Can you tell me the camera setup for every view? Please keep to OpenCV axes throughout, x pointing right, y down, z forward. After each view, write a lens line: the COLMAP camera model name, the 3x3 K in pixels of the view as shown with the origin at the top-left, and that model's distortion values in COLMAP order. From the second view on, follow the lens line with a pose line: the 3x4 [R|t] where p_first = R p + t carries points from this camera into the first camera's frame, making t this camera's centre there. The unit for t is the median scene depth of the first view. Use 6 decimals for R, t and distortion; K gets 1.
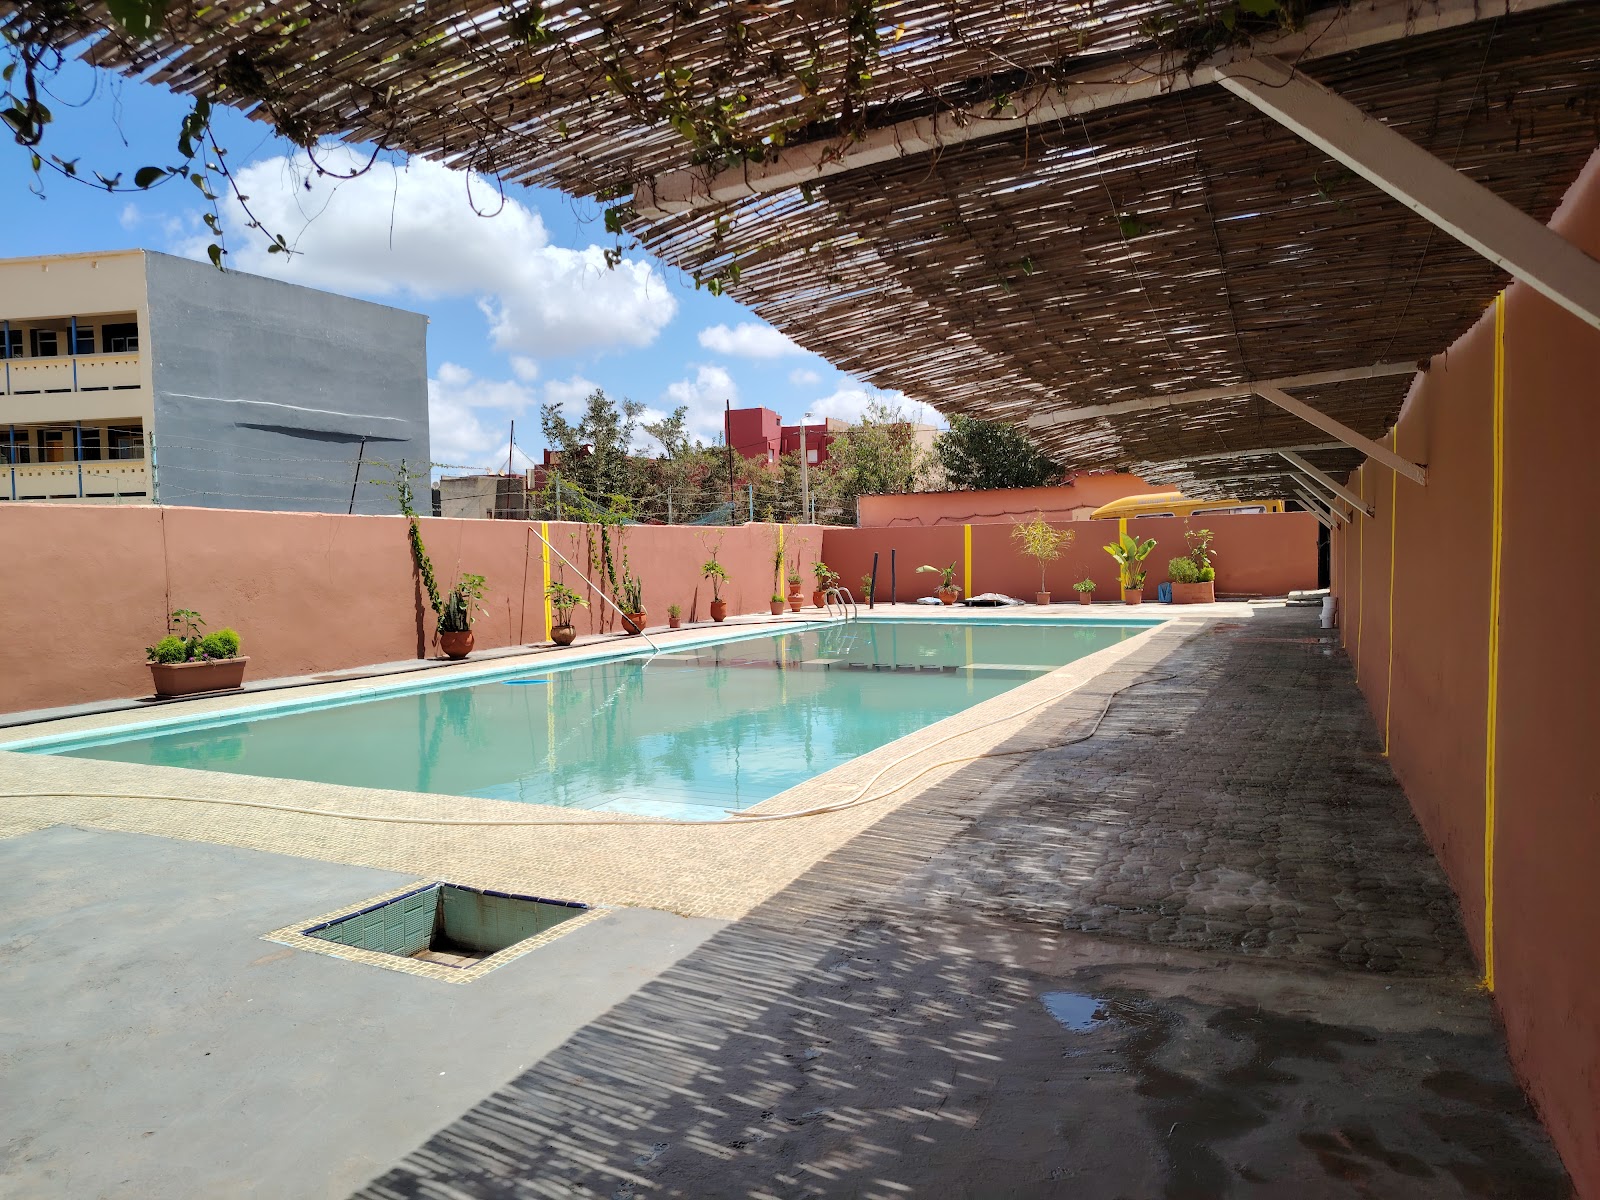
lens RADIAL K [[1150.4, 0, 800.0], [0, 1150.4, 600.0], [0, 0, 1]] dist [0.020091, -0.027109]
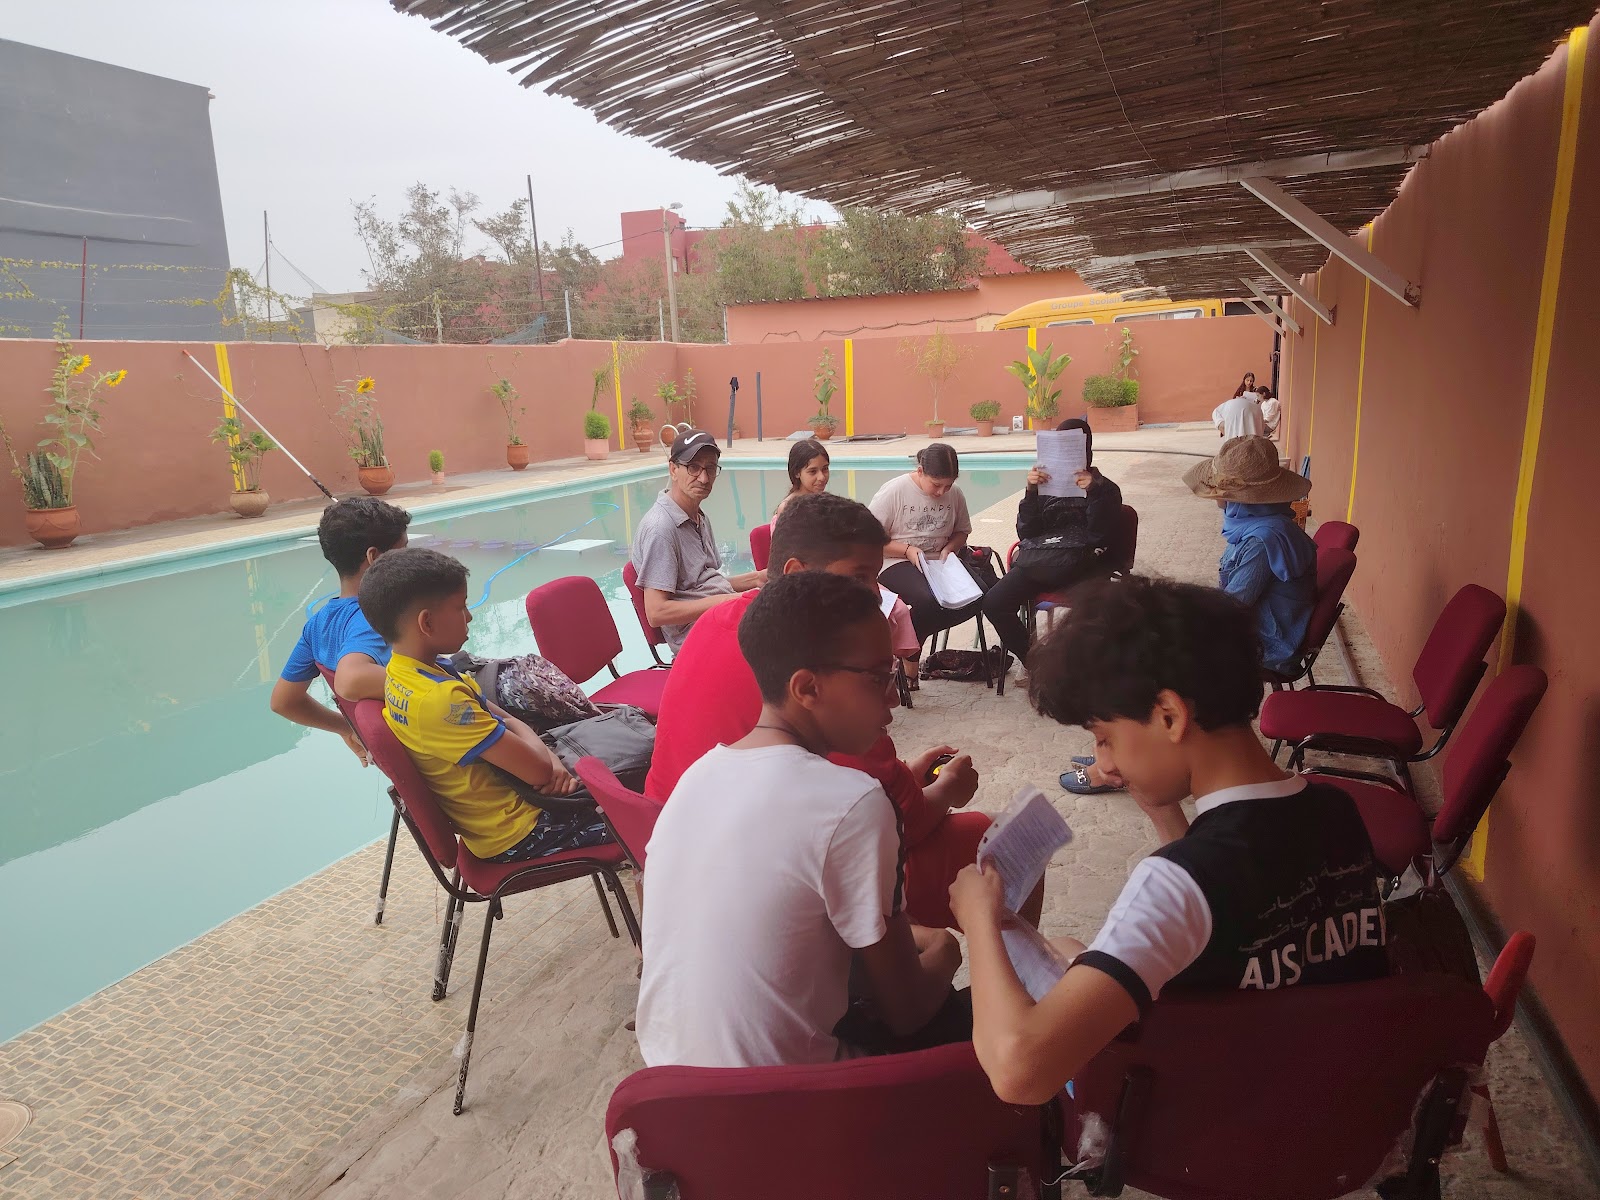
lens RADIAL K [[1150.4, 0, 800.0], [0, 1150.4, 600.0], [0, 0, 1]] dist [0.020091, -0.027109]
pose [[0.997900, -0.028210, 0.058312, 0.048960], [0.018856, 0.987710, 0.155156, -0.007519], [-0.061972, -0.153731, 0.986167, 0.134587]]
